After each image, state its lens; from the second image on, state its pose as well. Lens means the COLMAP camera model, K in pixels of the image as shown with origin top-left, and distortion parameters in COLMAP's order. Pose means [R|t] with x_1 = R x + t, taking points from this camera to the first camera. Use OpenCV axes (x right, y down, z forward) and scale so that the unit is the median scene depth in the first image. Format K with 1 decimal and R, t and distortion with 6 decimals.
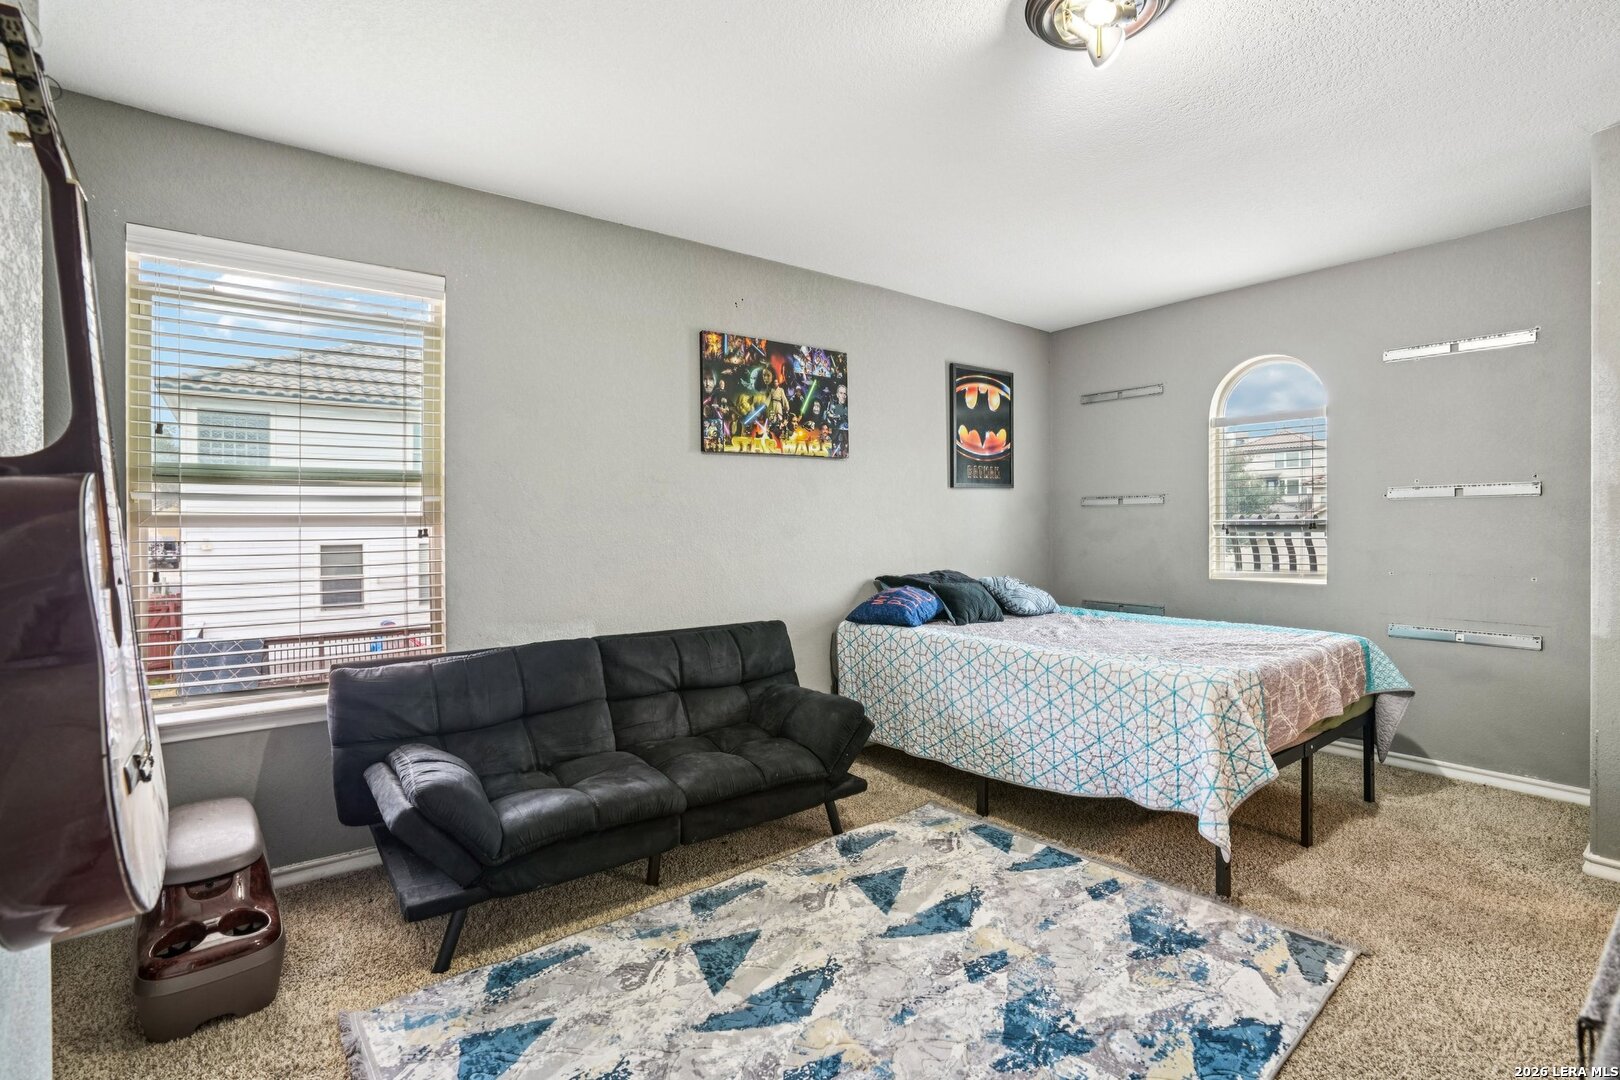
lens RADIAL K [[760.2, 0, 801.0], [0, 760.2, 532.1], [0, 0, 1]] dist [-0.062971, 0.022038]
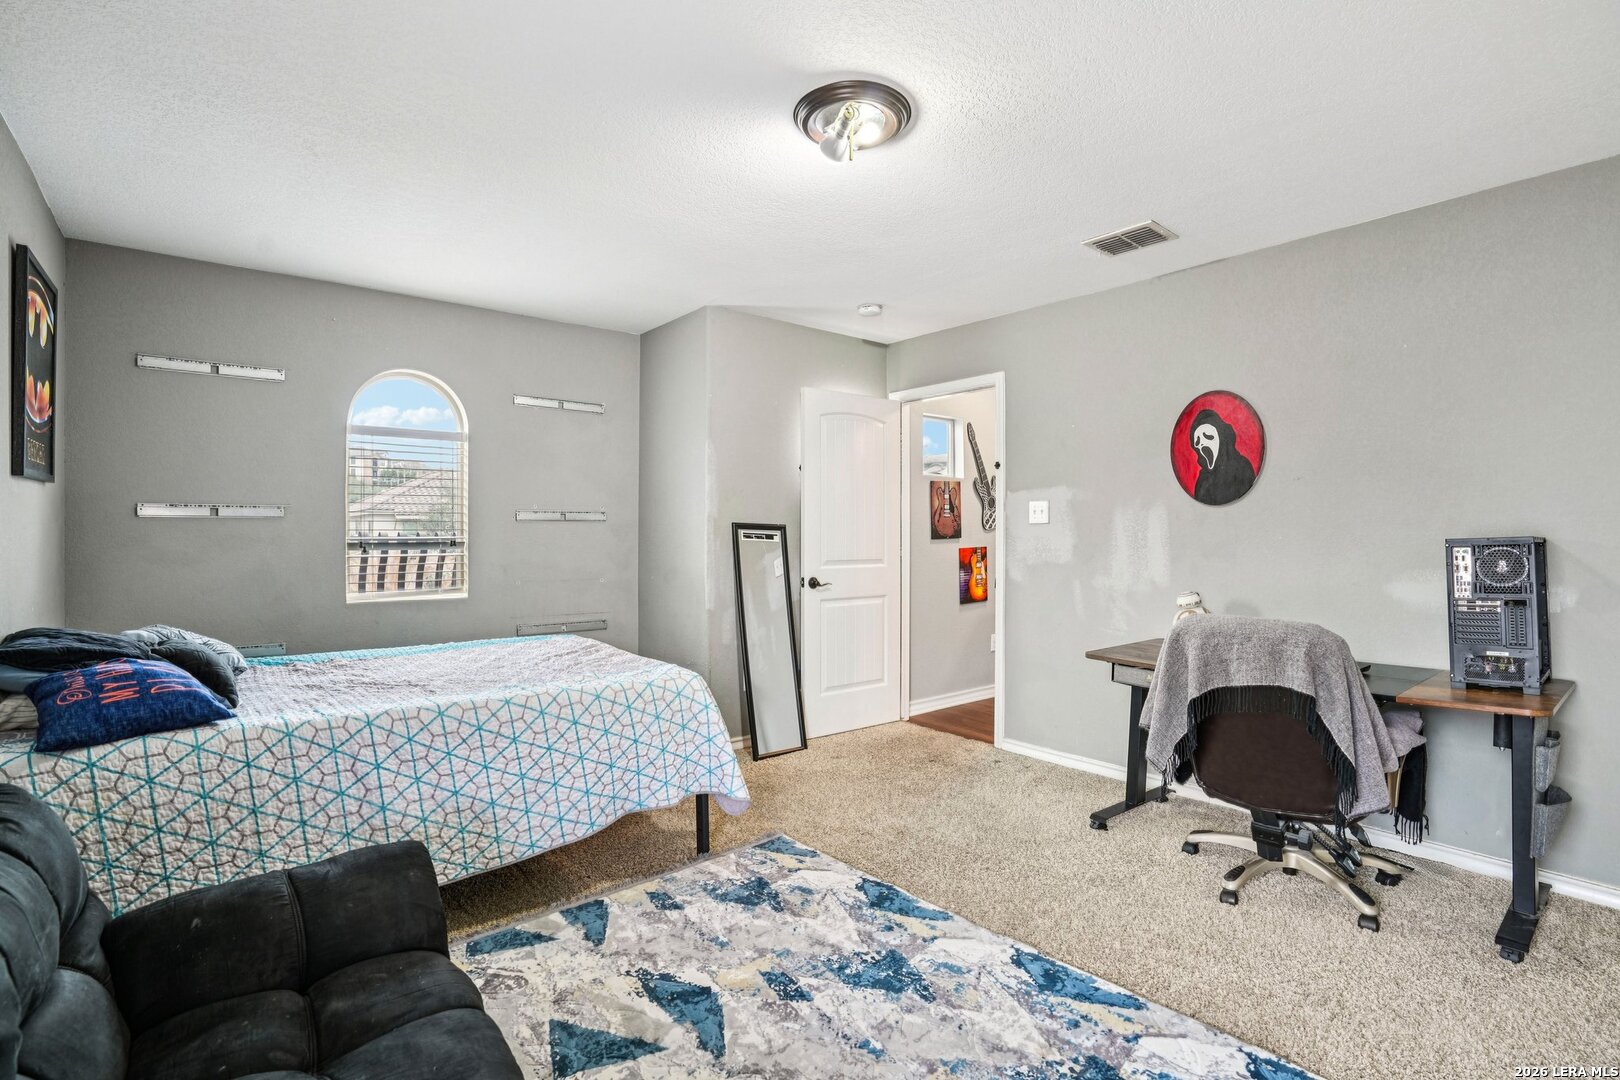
lens RADIAL K [[745.7, 0, 831.0], [0, 745.7, 537.1], [0, 0, 1]] dist [-0.061586, 0.000146]
pose [[-0.057447, 0.008095, 0.998316, -0.432255], [0.012603, 0.999893, -0.007382, -0.003036], [-0.998269, 0.012158, -0.057542, 0.591723]]
